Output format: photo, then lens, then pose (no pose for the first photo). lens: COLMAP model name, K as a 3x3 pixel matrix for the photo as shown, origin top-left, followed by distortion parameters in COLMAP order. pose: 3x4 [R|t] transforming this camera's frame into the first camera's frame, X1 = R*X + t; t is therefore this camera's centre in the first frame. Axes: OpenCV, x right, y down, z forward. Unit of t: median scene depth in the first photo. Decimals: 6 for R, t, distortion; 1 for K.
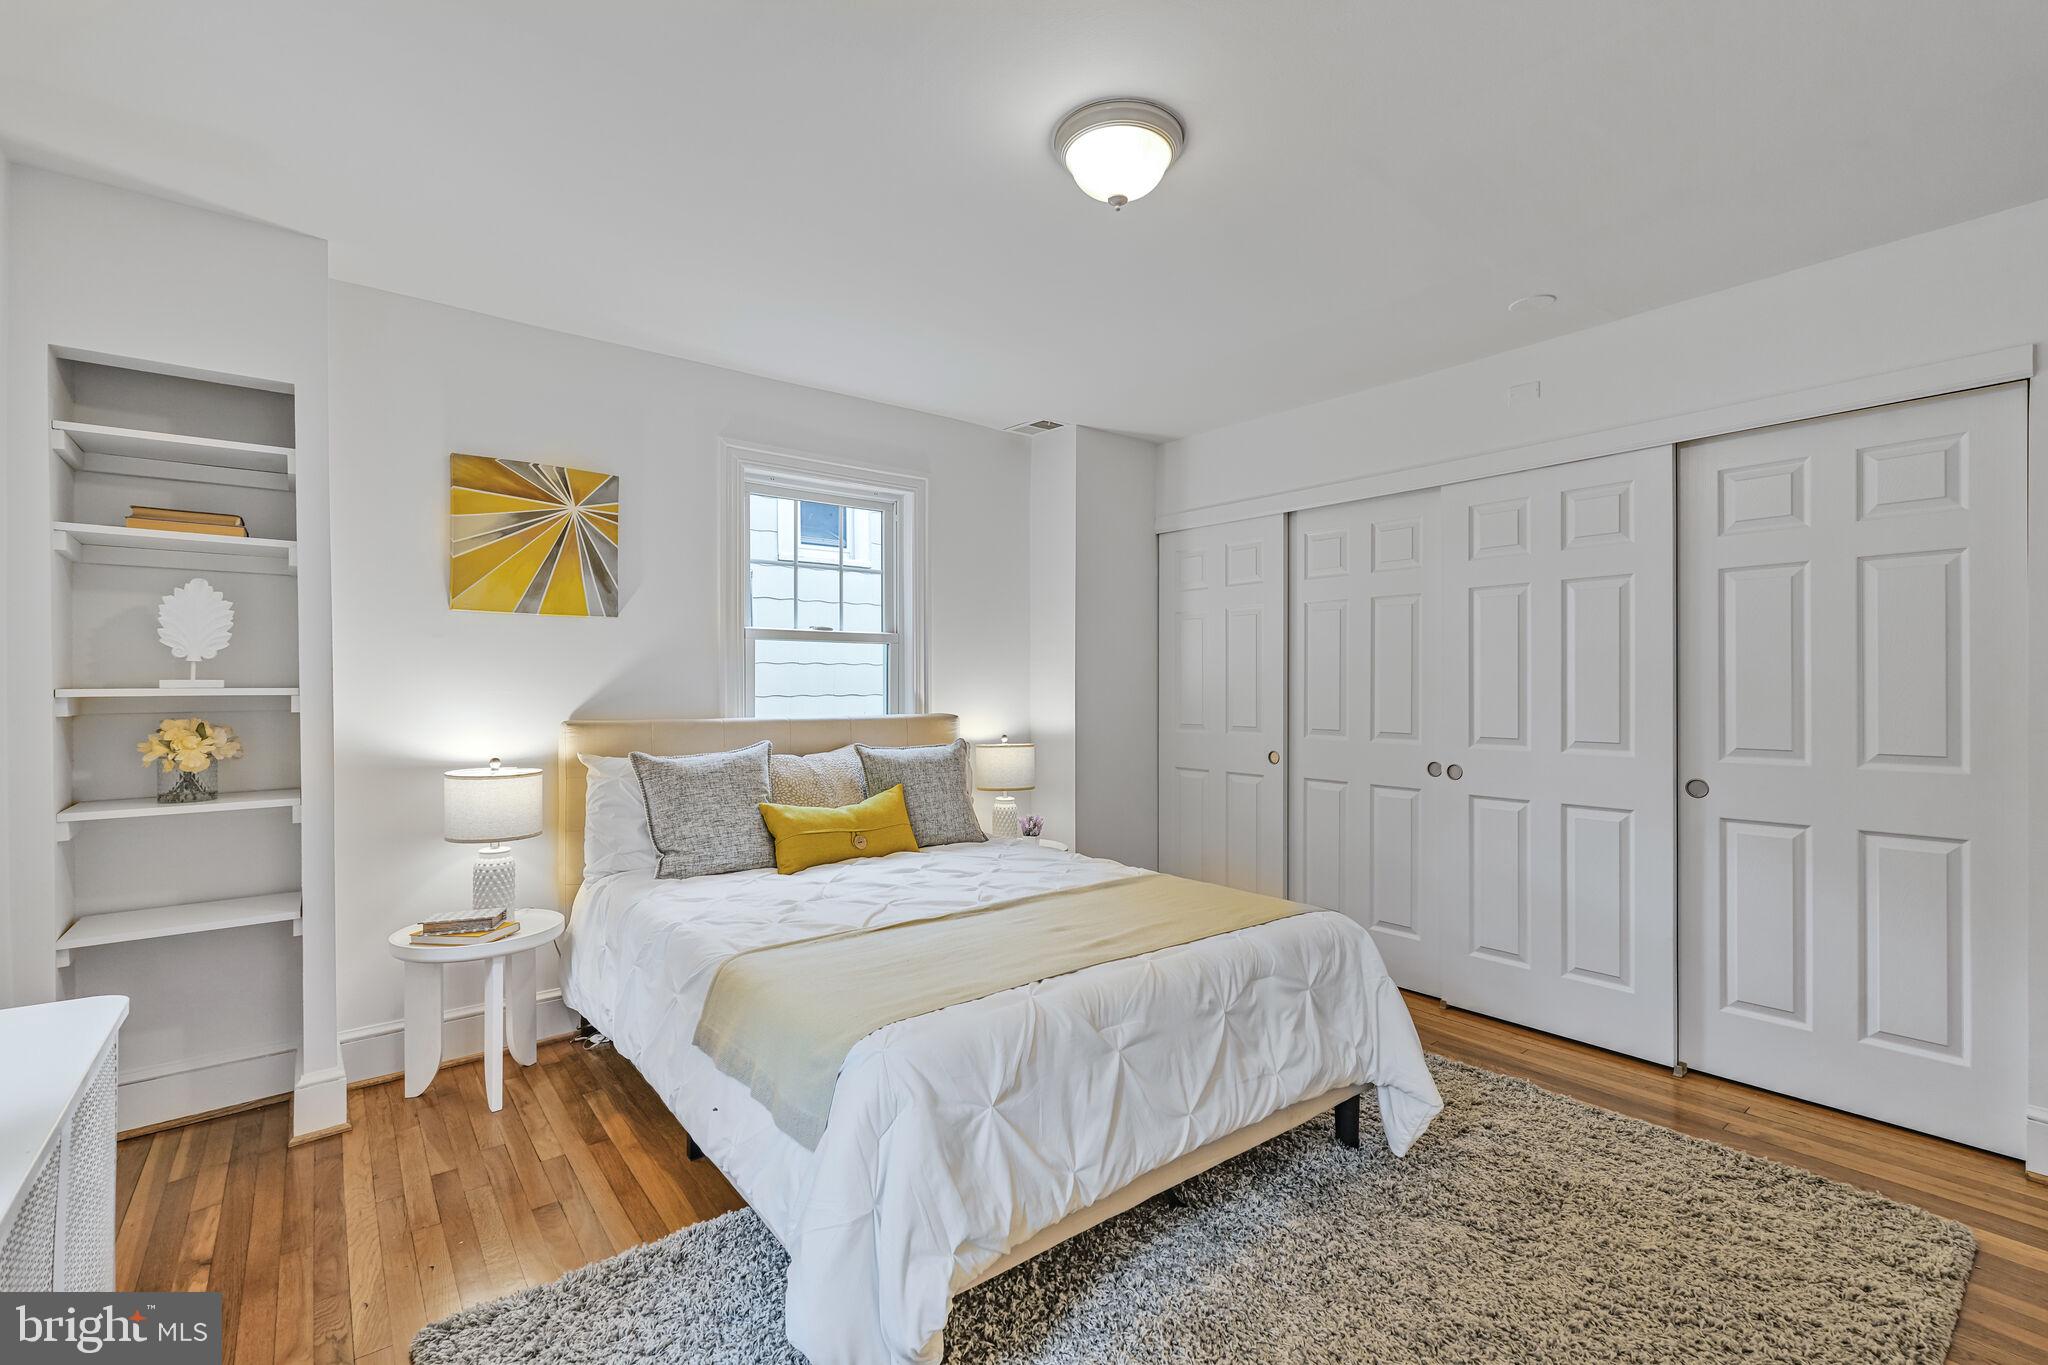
lens RADIAL K [[901.4, 0, 1066.3], [0, 901.4, 681.6], [0, 0, 1]] dist [0.001311, -0.000159]
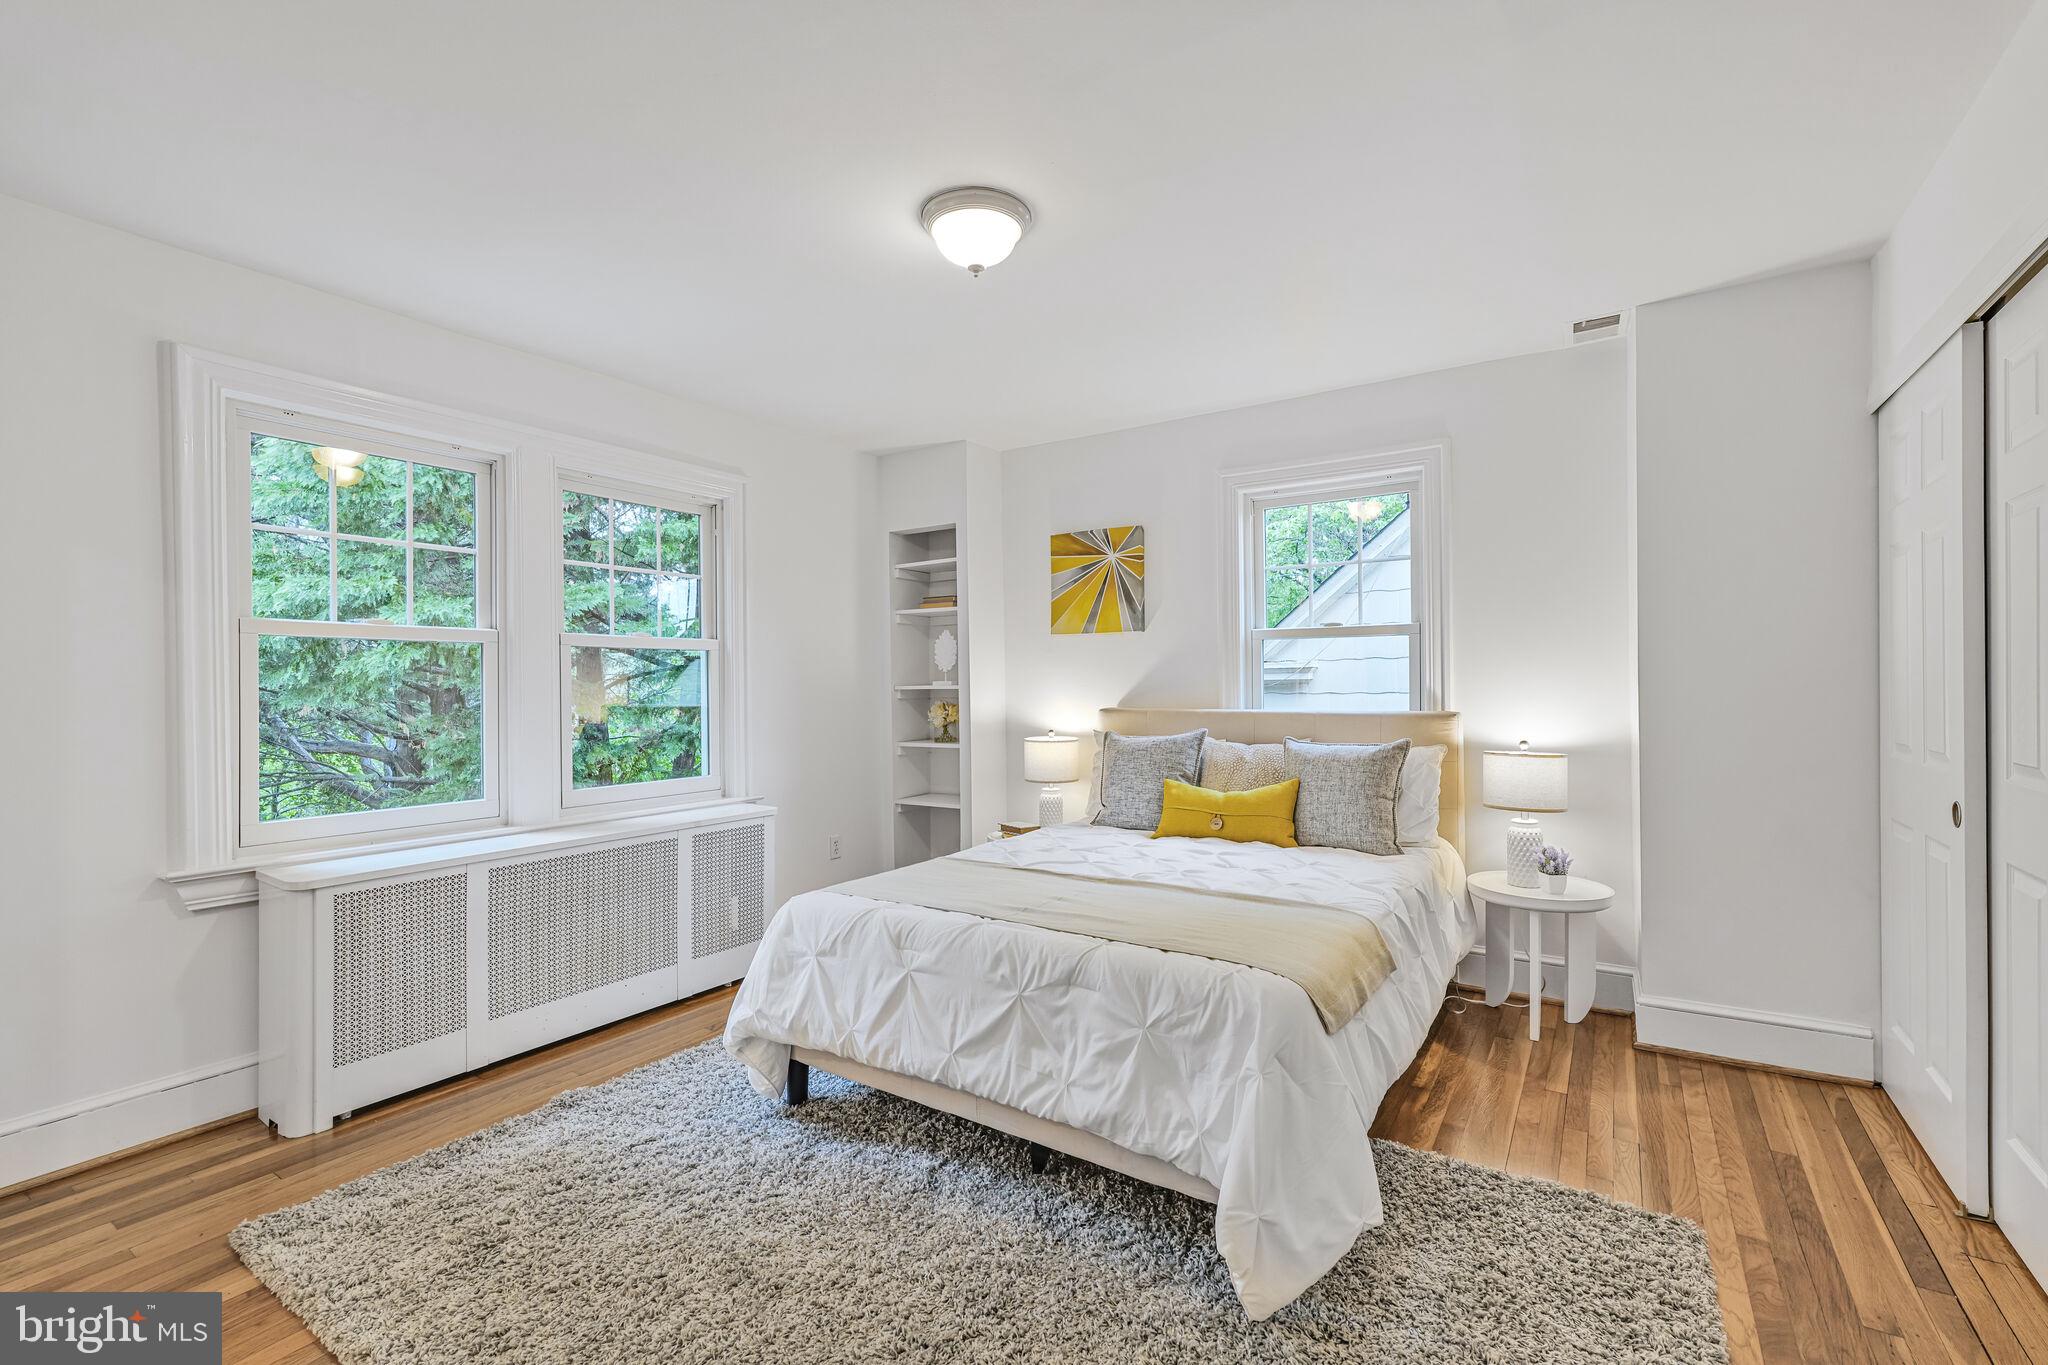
lens RADIAL K [[901.4, 0, 1004.1], [0, 901.4, 684.1], [0, 0, 1]] dist [0.001311, -0.000159]
pose [[0.279119, -0.003861, -0.960249, 0.776534], [0.011619, 0.999932, -0.000644, 0.005966], [0.960186, -0.010978, 0.279145, 0.460546]]
